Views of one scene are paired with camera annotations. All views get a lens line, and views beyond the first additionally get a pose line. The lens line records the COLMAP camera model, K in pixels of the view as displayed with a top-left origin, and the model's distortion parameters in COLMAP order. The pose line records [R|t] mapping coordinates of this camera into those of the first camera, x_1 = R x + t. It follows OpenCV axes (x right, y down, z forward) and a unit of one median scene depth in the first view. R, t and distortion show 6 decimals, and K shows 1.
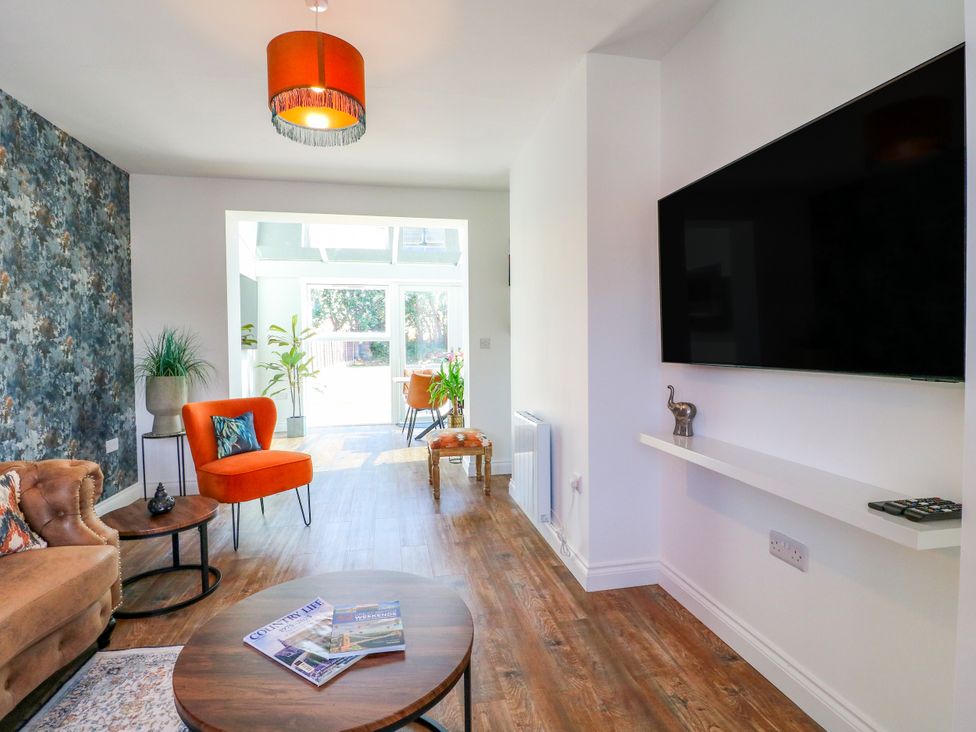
lens RADIAL K [[506.2, 0, 484.6], [0, 506.2, 358.6], [0, 0, 1]] dist [-0.017136, -0.002262]
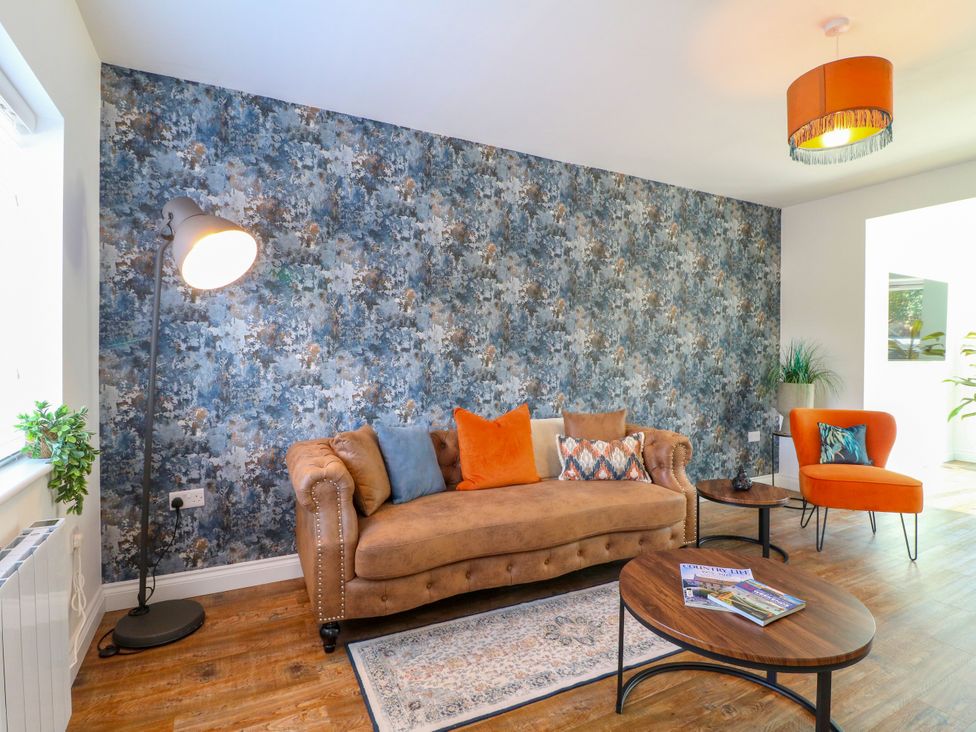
lens RADIAL K [[506.2, 0, 484.6], [0, 506.2, 358.6], [0, 0, 1]] dist [-0.017136, -0.002262]
pose [[0.276478, 0.018585, -0.960840, 0.284980], [-0.034504, 0.999360, 0.009402, -0.007095], [0.960401, 0.030553, 0.276943, 0.021581]]
